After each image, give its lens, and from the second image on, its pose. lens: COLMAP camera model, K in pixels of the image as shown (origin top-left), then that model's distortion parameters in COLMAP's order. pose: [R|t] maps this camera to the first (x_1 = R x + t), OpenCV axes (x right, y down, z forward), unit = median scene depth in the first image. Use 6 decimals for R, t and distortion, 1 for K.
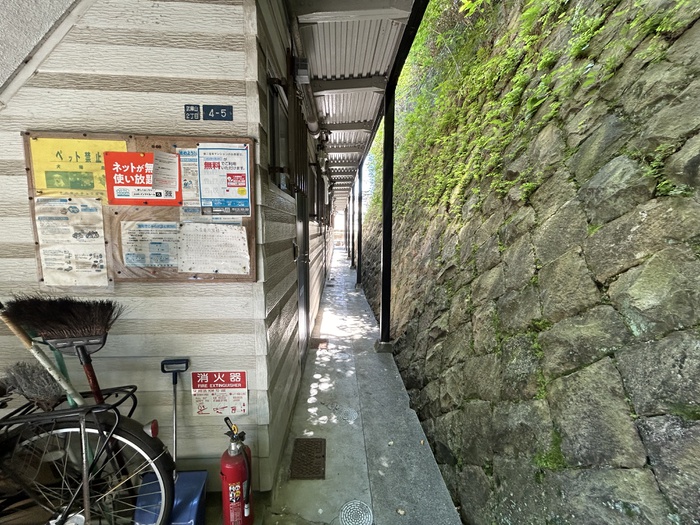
lens RADIAL K [[281.5, 0, 350.0], [0, 281.5, 262.5], [0, 0, 1]] dist [-0.000403, 0.000018]
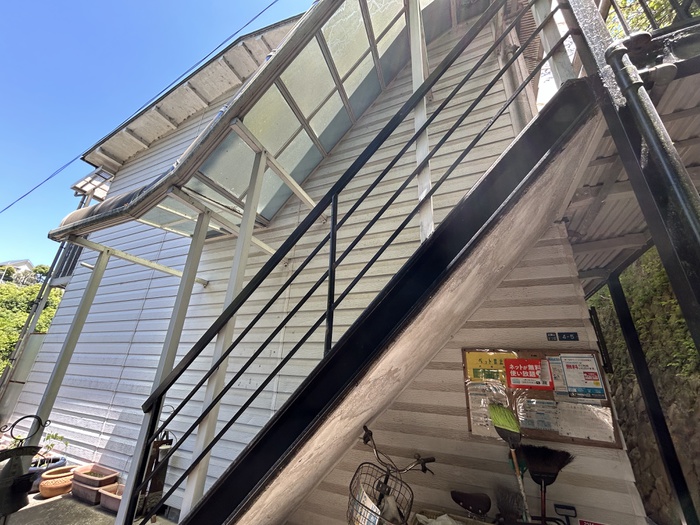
lens RADIAL K [[281.5, 0, 350.0], [0, 281.5, 262.5], [0, 0, 1]] dist [-0.000403, 0.000018]
pose [[0.894287, -0.134481, -0.426808, -0.888427], [-0.088547, 0.881738, -0.463354, 0.015850], [0.438645, 0.452164, 0.776619, -1.251978]]
